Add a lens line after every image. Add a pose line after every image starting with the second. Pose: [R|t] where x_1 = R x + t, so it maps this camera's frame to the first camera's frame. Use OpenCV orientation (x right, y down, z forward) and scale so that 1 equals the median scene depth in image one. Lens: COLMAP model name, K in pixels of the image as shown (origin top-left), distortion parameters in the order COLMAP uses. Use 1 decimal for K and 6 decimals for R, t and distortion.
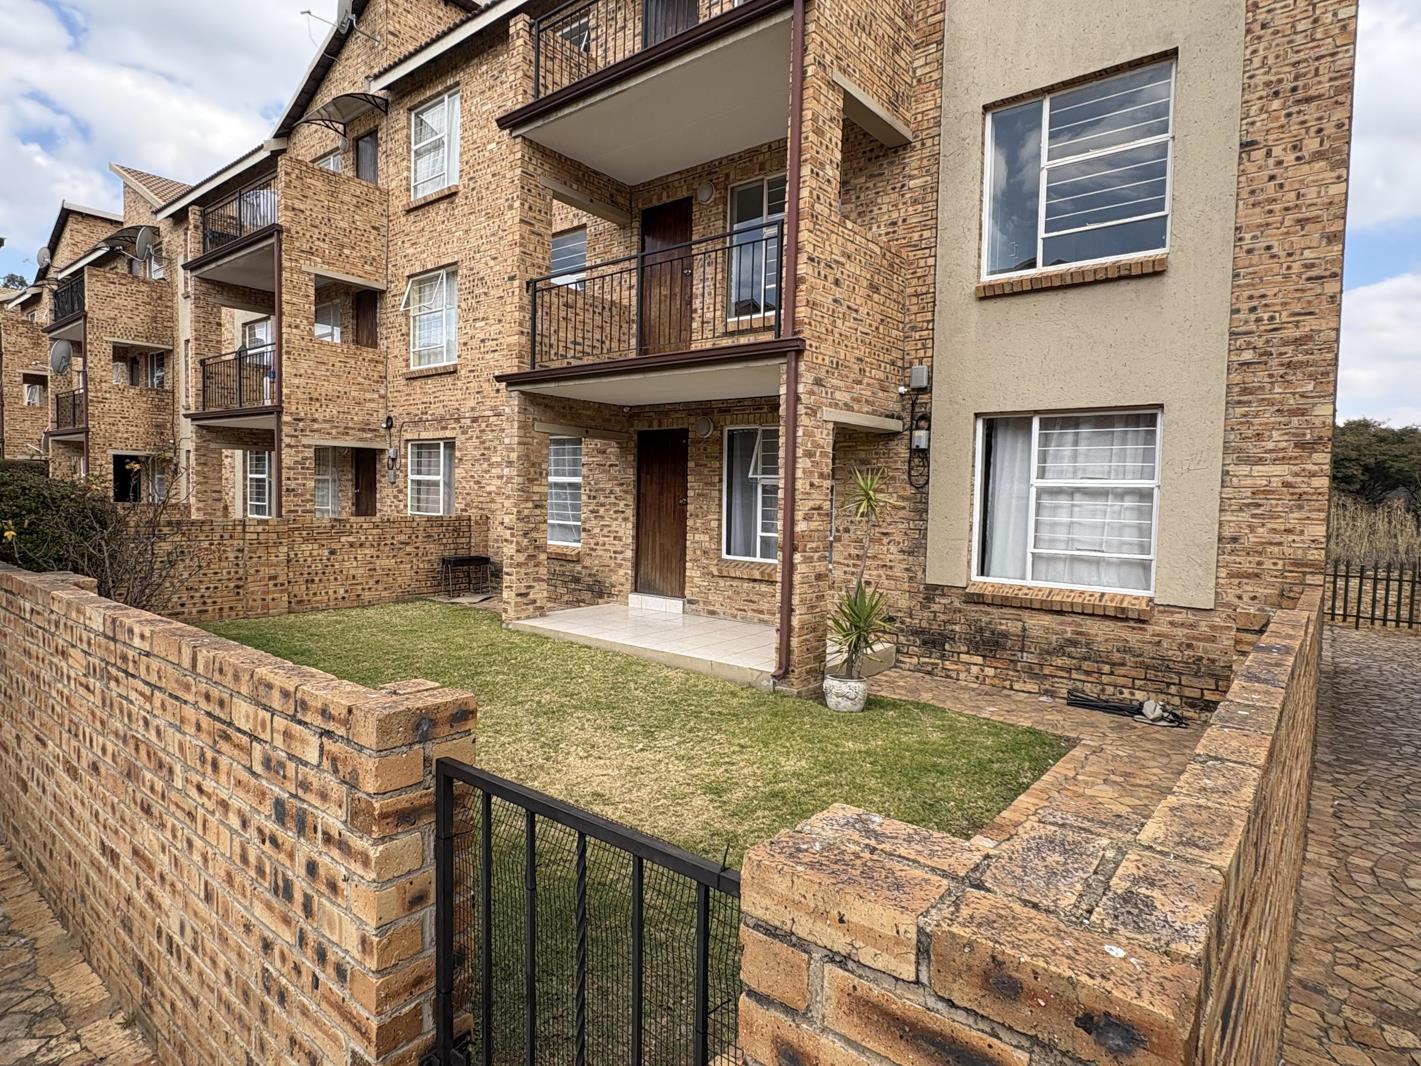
lens RADIAL K [[784.4, 0, 710.5], [0, 784.4, 531.6], [0, 0, 1]] dist [0.004631, 0.000606]
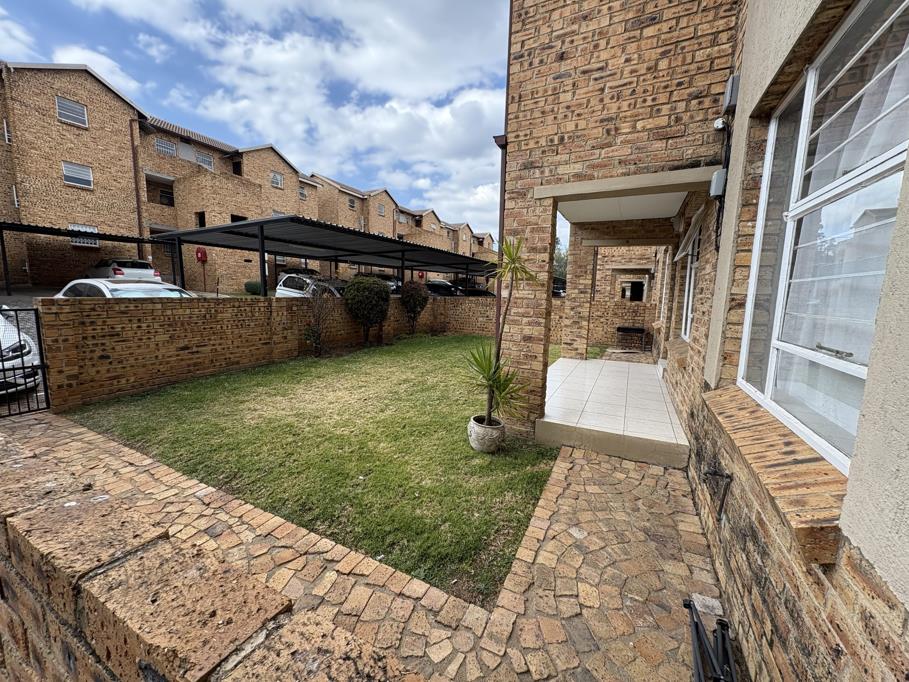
lens RADIAL K [[360.9, 0, 452.4], [0, 360.9, 340.1], [0, 0, 1]] dist [0.002100, 0.000118]
pose [[0.210458, 0.115174, -0.970795, 0.637123], [-0.070874, 0.992220, 0.102351, 0.012469], [0.975030, 0.047263, 0.216984, 0.779291]]
